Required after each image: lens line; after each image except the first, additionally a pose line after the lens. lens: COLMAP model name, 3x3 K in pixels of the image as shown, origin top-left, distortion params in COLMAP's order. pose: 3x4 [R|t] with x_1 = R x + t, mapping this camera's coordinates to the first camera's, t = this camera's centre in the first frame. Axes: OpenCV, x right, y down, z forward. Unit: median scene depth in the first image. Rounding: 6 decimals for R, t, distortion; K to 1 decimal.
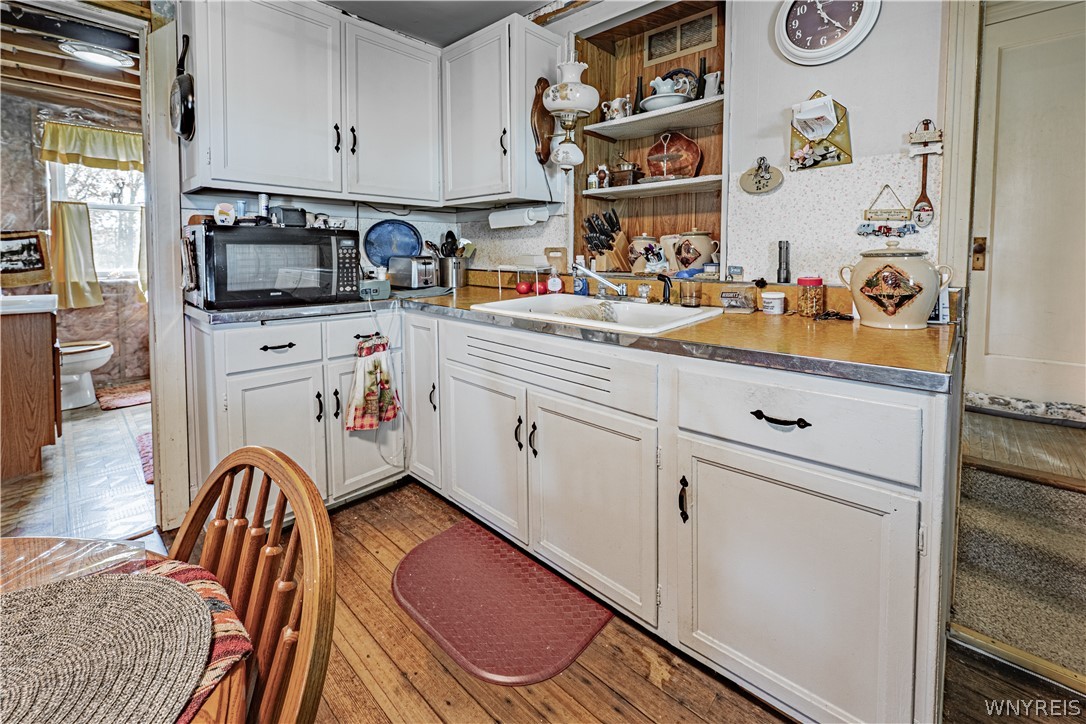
lens RADIAL K [[471.0, 0, 526.4], [0, 471.0, 278.1], [0, 0, 1]] dist [-0.006998, 0.001439]
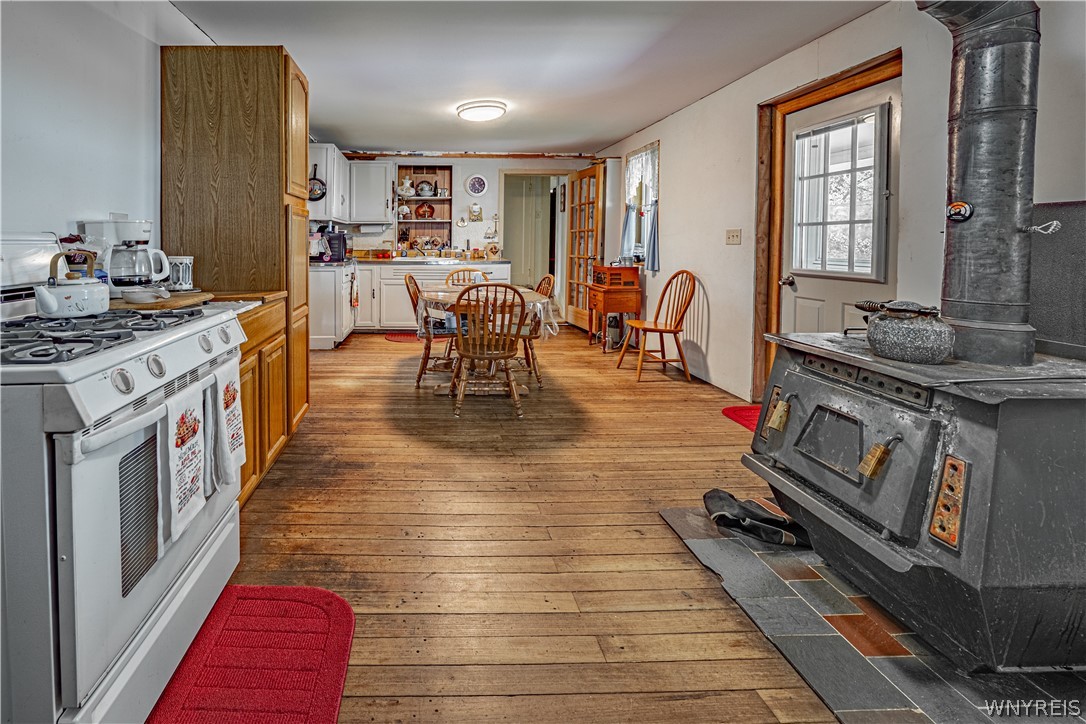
lens RADIAL K [[471.0, 0, 410.0], [0, 471.0, 283.4], [0, 0, 1]] dist [-0.006998, 0.001439]
pose [[0.745527, -0.059621, 0.663803, -1.992937], [0.036522, 0.998149, 0.048632, 0.063668], [-0.665474, -0.012014, 0.746324, -1.315548]]
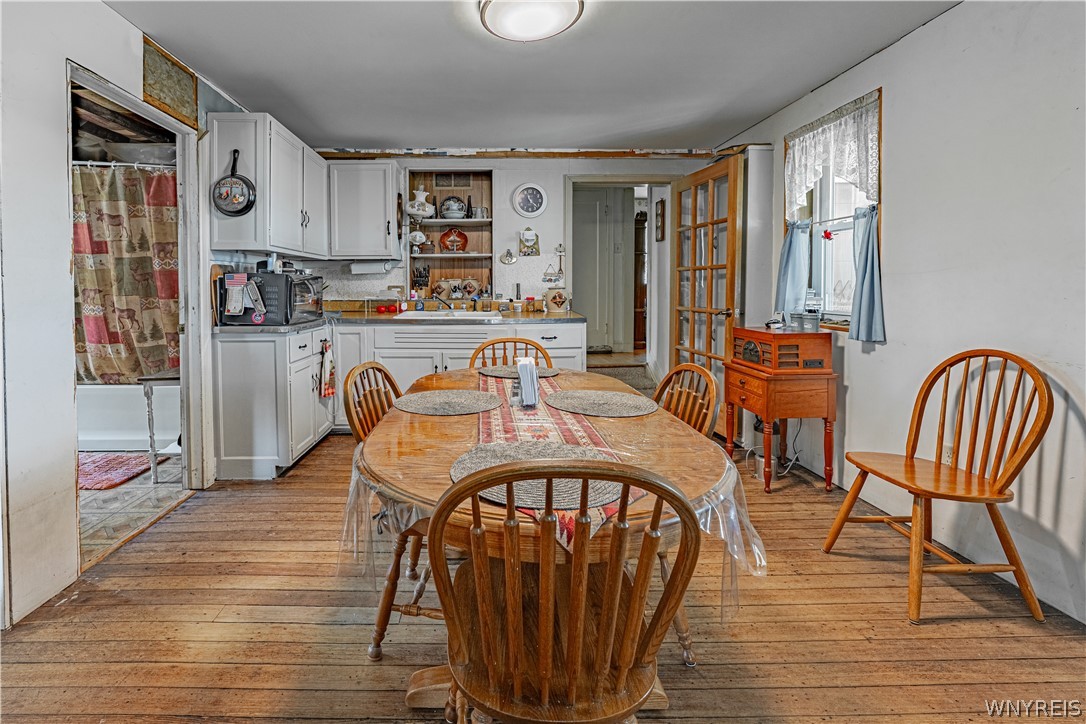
lens RADIAL K [[471.0, 0, 472.9], [0, 471.0, 300.9], [0, 0, 1]] dist [-0.006998, 0.001439]
pose [[0.741843, -0.026392, 0.670054, -1.089575], [0.042356, 0.999074, -0.007542, 0.020067], [-0.669234, 0.033976, 0.742274, -0.585399]]
